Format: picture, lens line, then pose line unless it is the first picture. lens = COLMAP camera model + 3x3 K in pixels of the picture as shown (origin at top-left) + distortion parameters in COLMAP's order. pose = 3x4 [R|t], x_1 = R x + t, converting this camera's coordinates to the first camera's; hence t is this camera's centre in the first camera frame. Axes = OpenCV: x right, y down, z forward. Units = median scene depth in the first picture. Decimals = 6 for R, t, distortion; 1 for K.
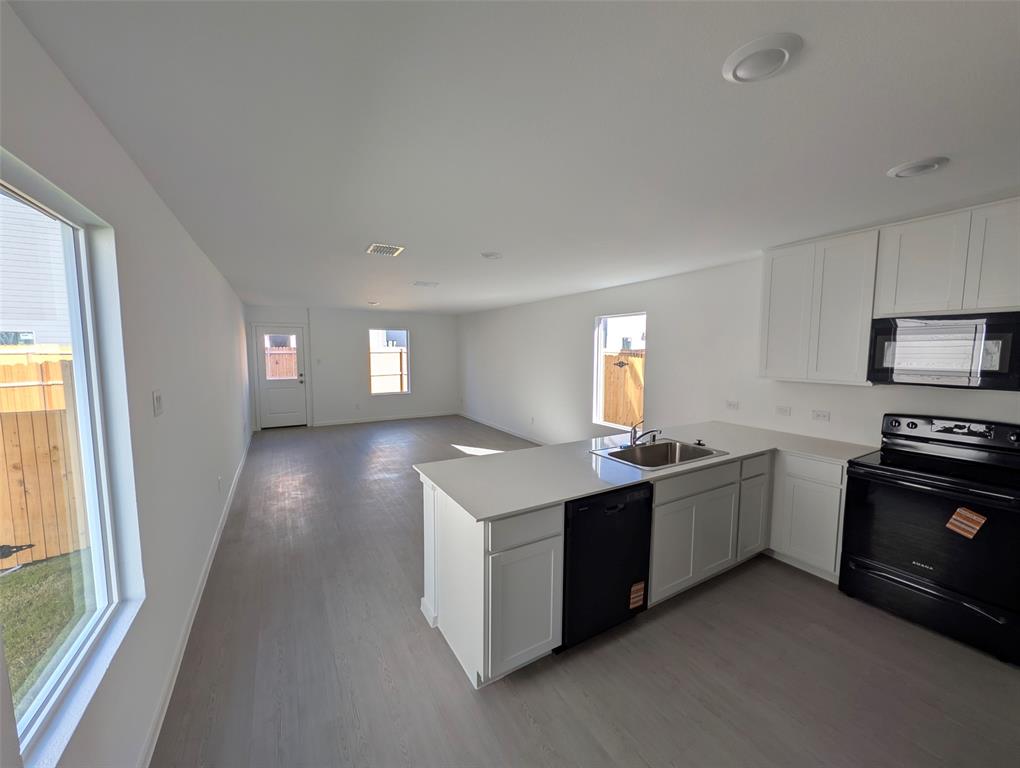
lens RADIAL K [[392.4, 0, 509.3], [0, 392.4, 389.1], [0, 0, 1]] dist [-0.004106, 0.000291]
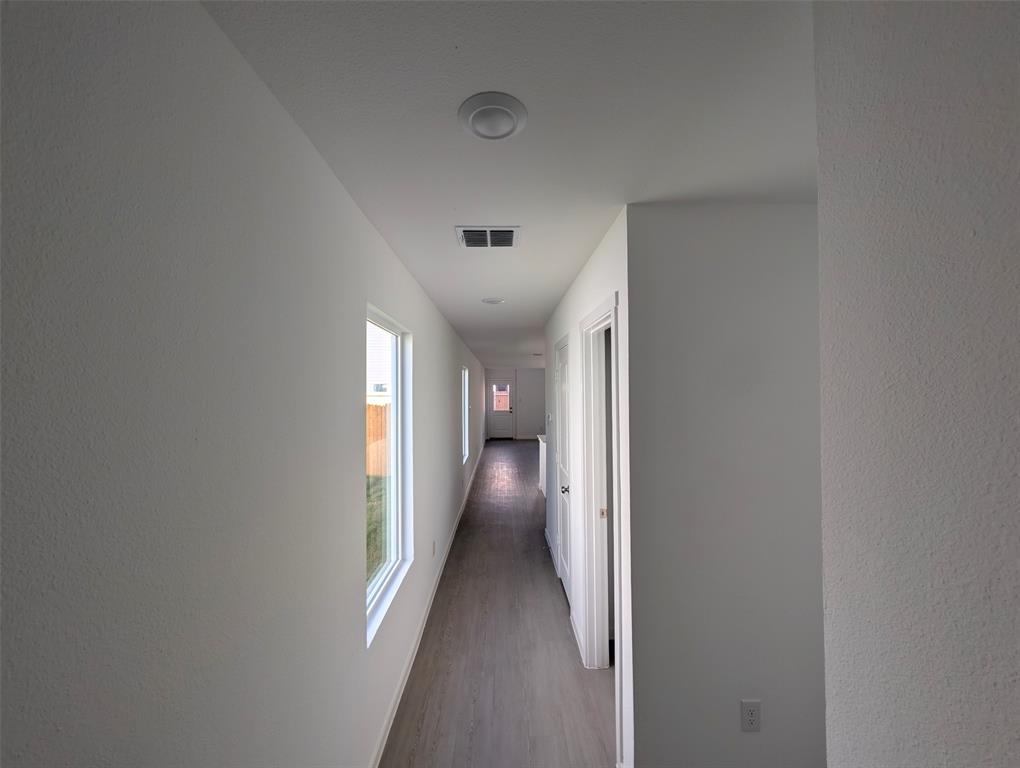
lens RADIAL K [[392.4, 0, 510.8], [0, 392.4, 386.6], [0, 0, 1]] dist [-0.004106, 0.000291]
pose [[0.874142, -0.010521, -0.485557, 0.240998], [-0.042166, 0.994346, -0.097456, 0.029781], [0.483837, 0.105664, 0.868756, -0.399210]]
